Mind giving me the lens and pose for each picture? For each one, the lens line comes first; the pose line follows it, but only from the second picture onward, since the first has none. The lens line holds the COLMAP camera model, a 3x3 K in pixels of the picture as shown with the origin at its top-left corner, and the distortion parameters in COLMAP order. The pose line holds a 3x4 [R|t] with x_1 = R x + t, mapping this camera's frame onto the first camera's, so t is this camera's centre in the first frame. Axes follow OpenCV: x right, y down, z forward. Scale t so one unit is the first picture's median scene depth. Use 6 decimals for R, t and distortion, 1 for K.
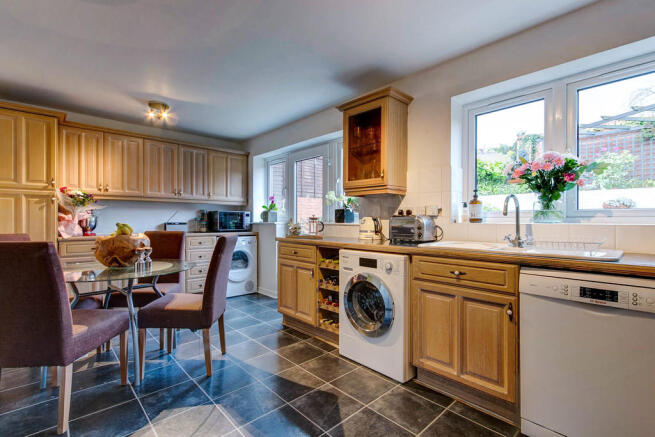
lens RADIAL K [[299.9, 0, 327.5], [0, 299.9, 218.5], [0, 0, 1]] dist [0.000599, 0.000166]
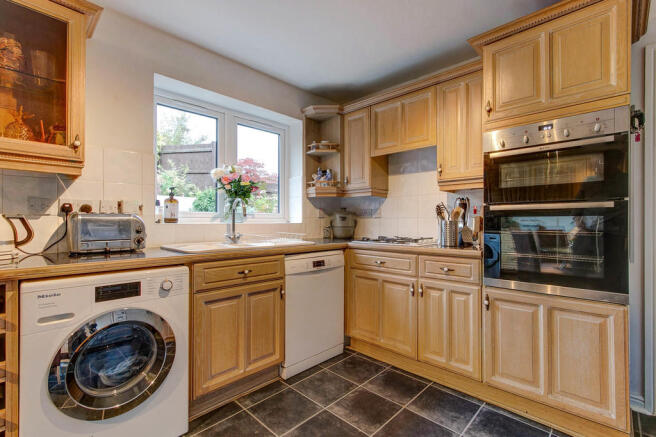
lens RADIAL K [[300.3, 0, 328.0], [0, 300.3, 218.5], [0, 0, 1]] dist [0.000599, 0.000166]
pose [[-0.050058, 0.006460, 0.998725, -0.558783], [-0.008140, 0.999943, -0.006876, 0.002526], [-0.998713, -0.008474, -0.050003, 0.701096]]
